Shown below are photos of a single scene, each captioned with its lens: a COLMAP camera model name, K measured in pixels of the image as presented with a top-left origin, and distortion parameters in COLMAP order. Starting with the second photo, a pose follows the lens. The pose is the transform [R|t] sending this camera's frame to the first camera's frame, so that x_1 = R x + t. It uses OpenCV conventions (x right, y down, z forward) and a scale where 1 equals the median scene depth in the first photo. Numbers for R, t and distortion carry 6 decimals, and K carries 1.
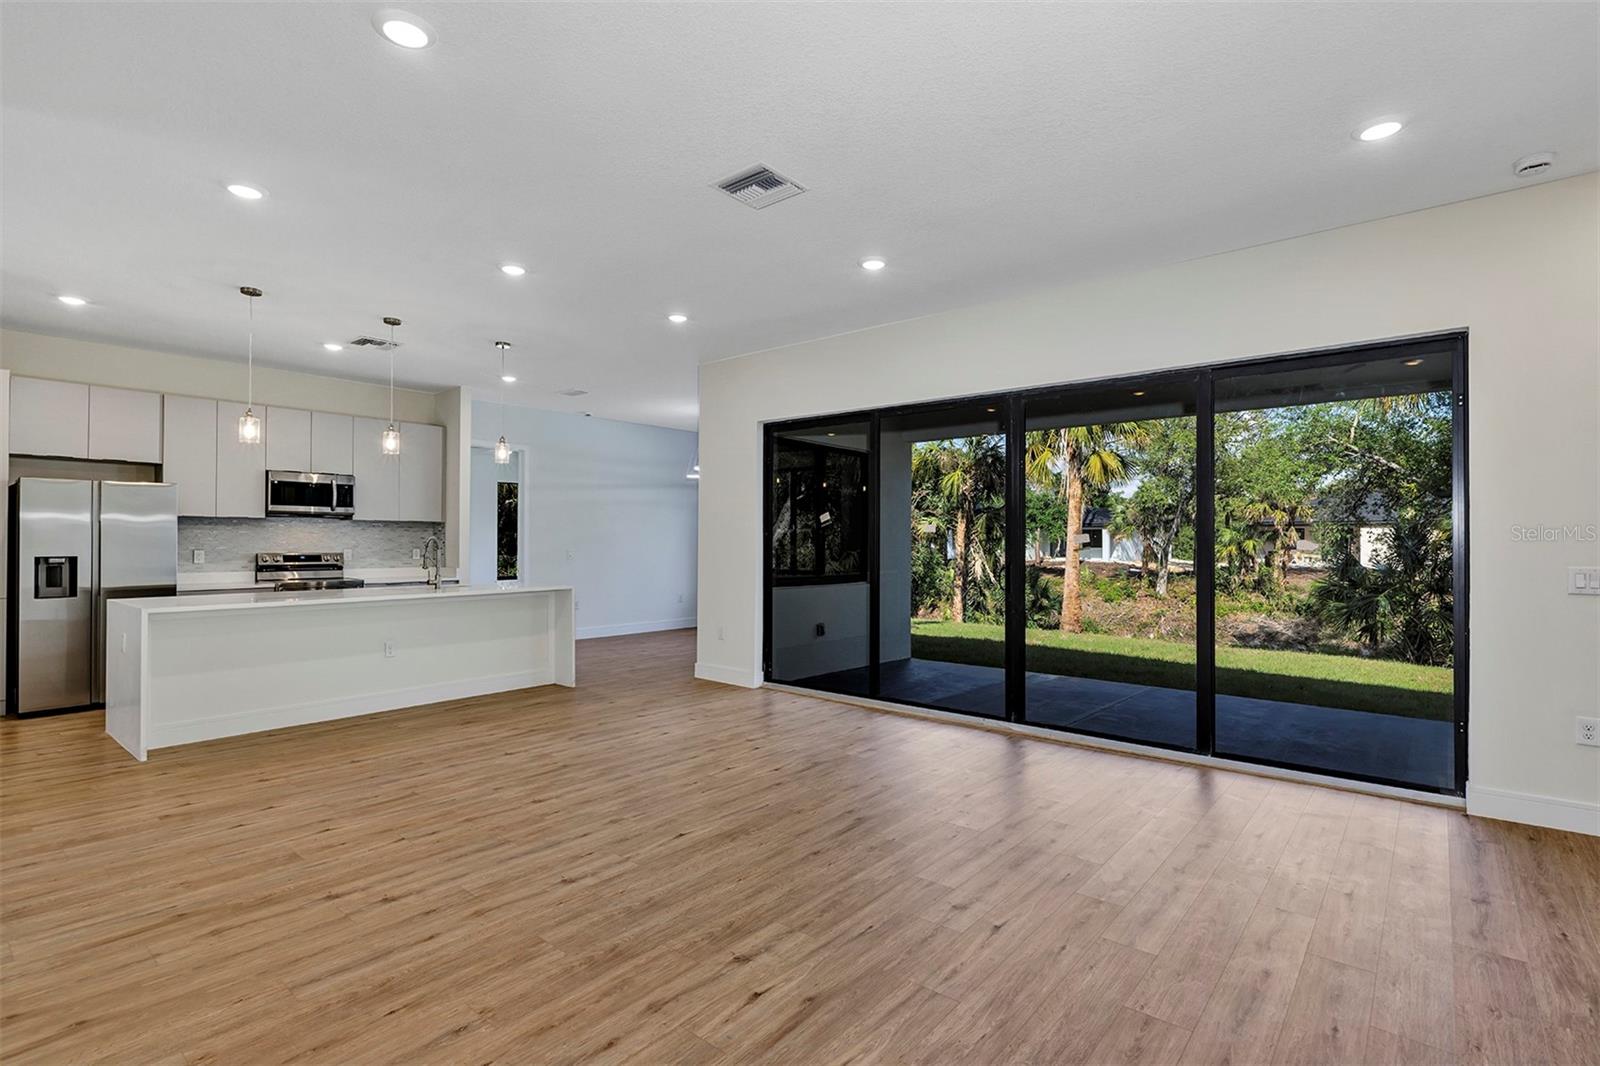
lens RADIAL K [[764.0, 0, 795.2], [0, 764.0, 523.2], [0, 0, 1]] dist [0.001595, 0.000180]
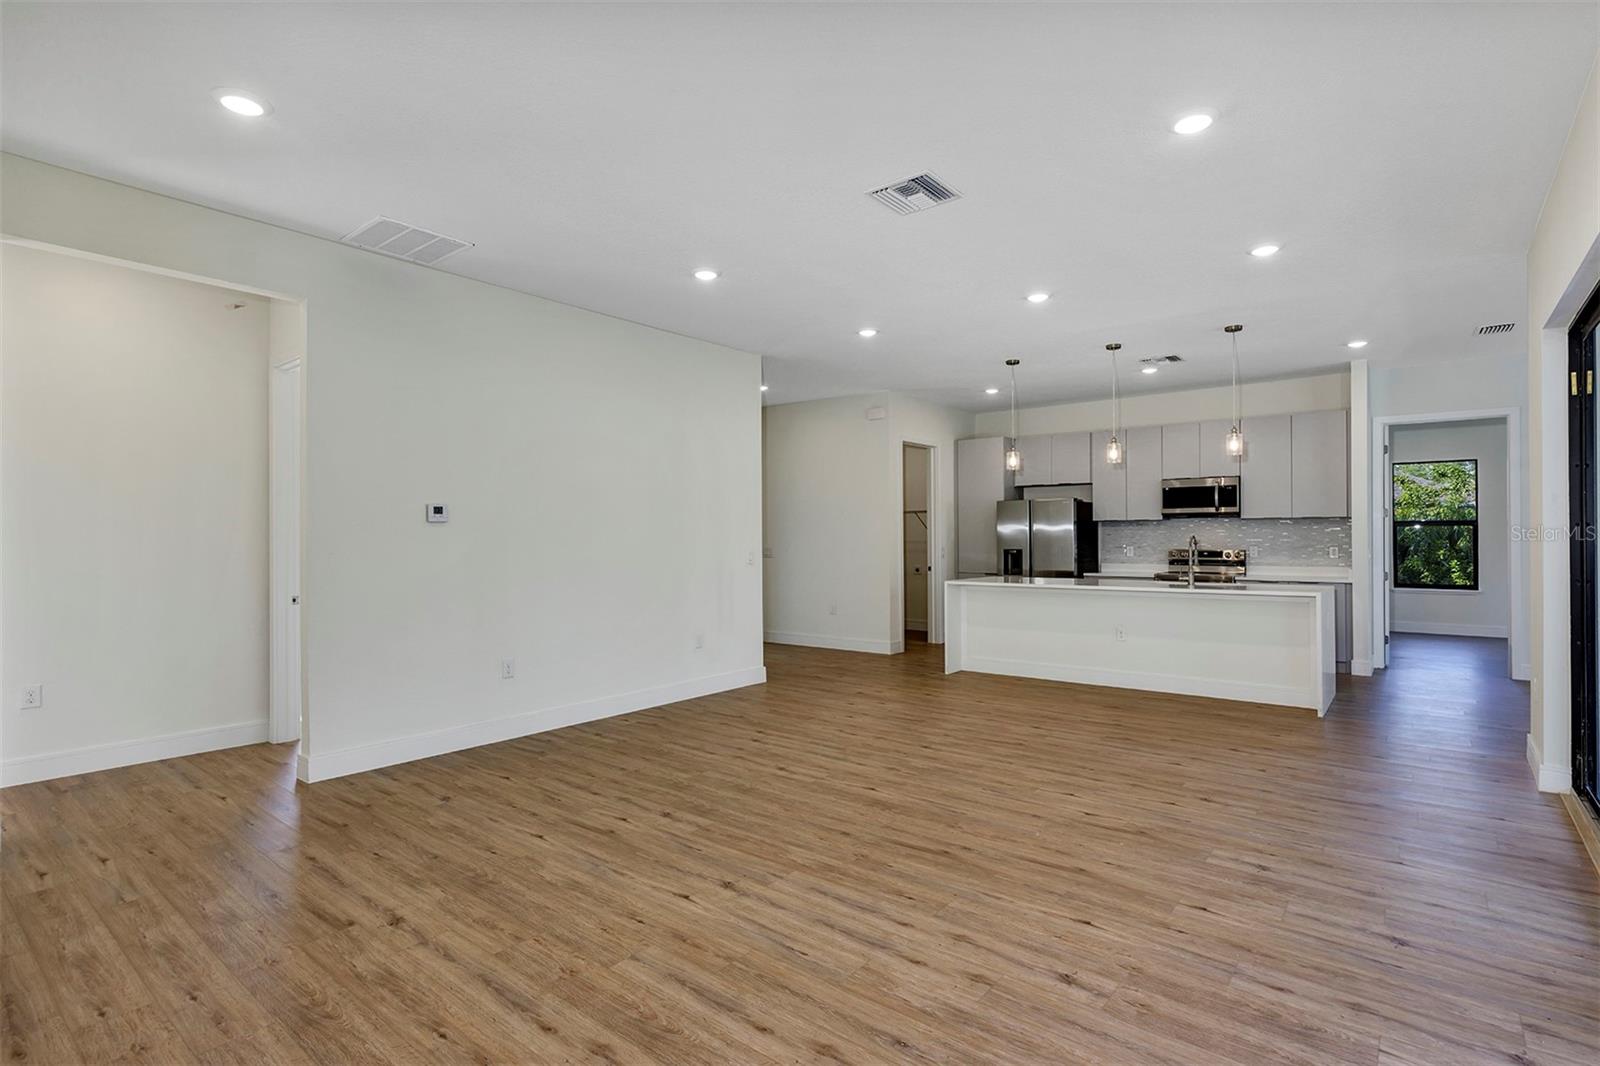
lens RADIAL K [[764.0, 0, 796.5], [0, 764.0, 539.8], [0, 0, 1]] dist [0.001595, 0.000180]
pose [[0.018748, -0.005901, -0.999807, 0.779048], [0.028791, 0.999571, -0.005359, 0.024013], [0.999410, -0.028684, 0.018910, 0.670452]]
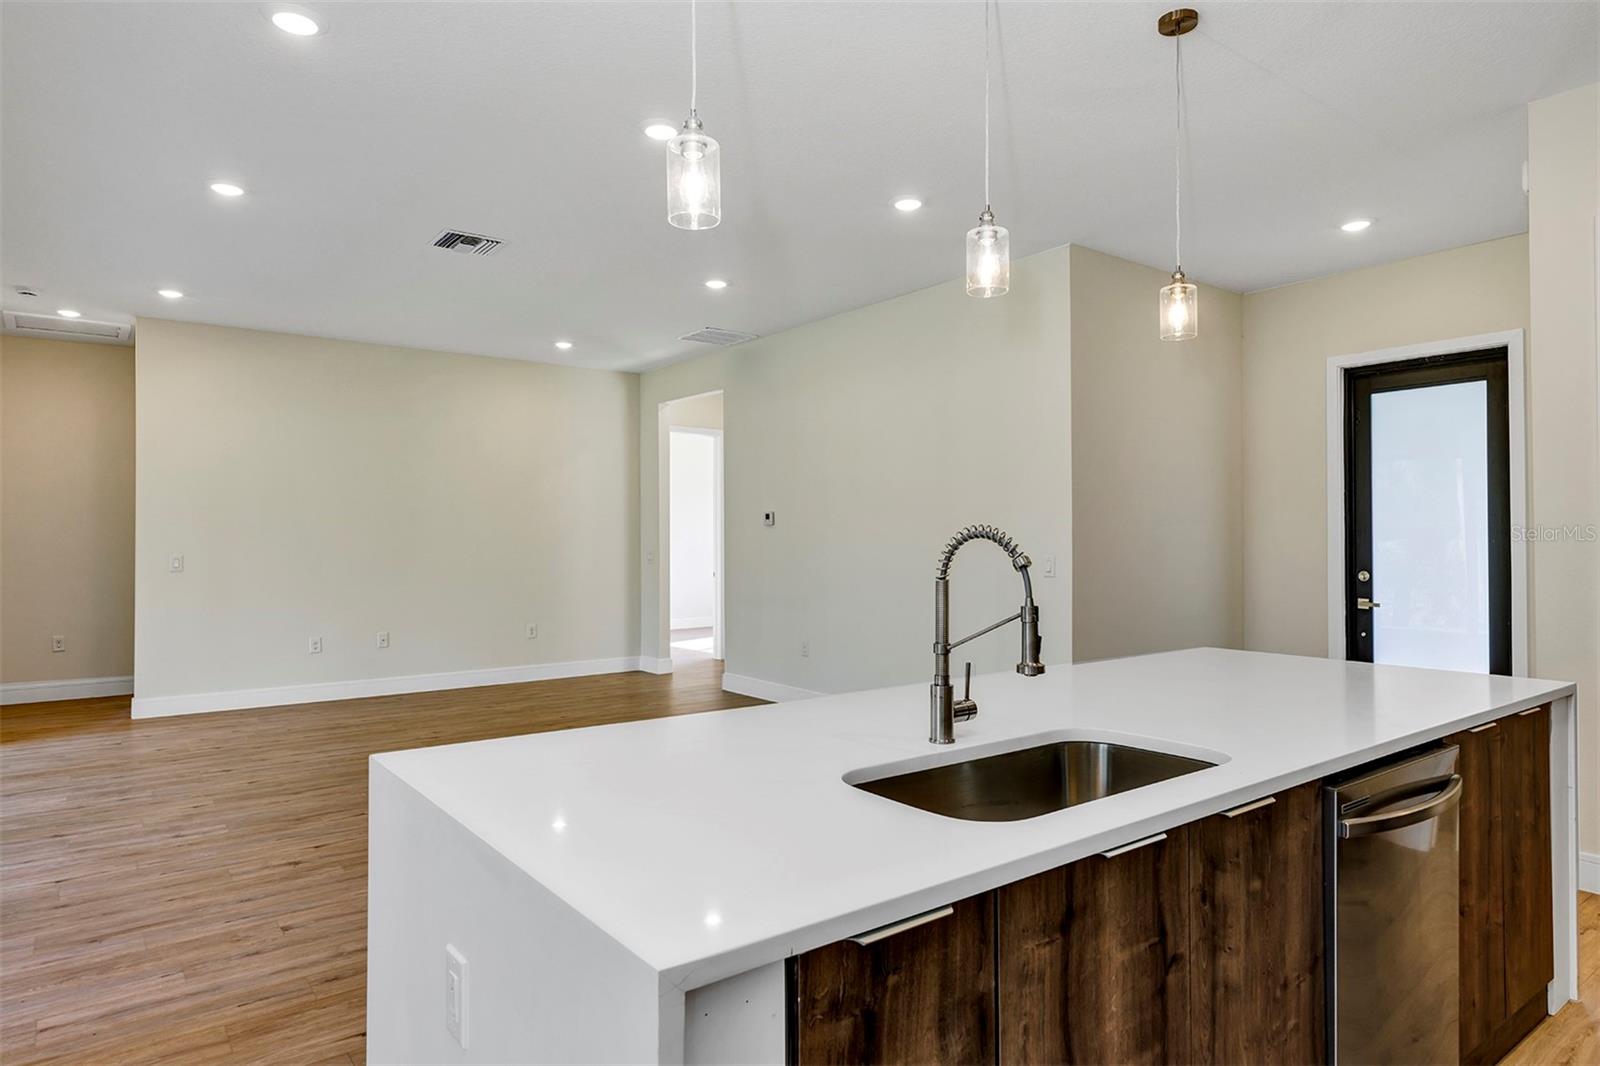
lens RADIAL K [[948.6, 0, 802.8], [0, 948.6, 534.2], [0, 0, 1]] dist [-0.004501, 0.005053]
pose [[-0.977989, -0.000987, 0.208656, -0.705695], [-0.006847, 0.999602, -0.027361, 0.040929], [-0.208546, -0.028188, -0.977606, 1.897457]]
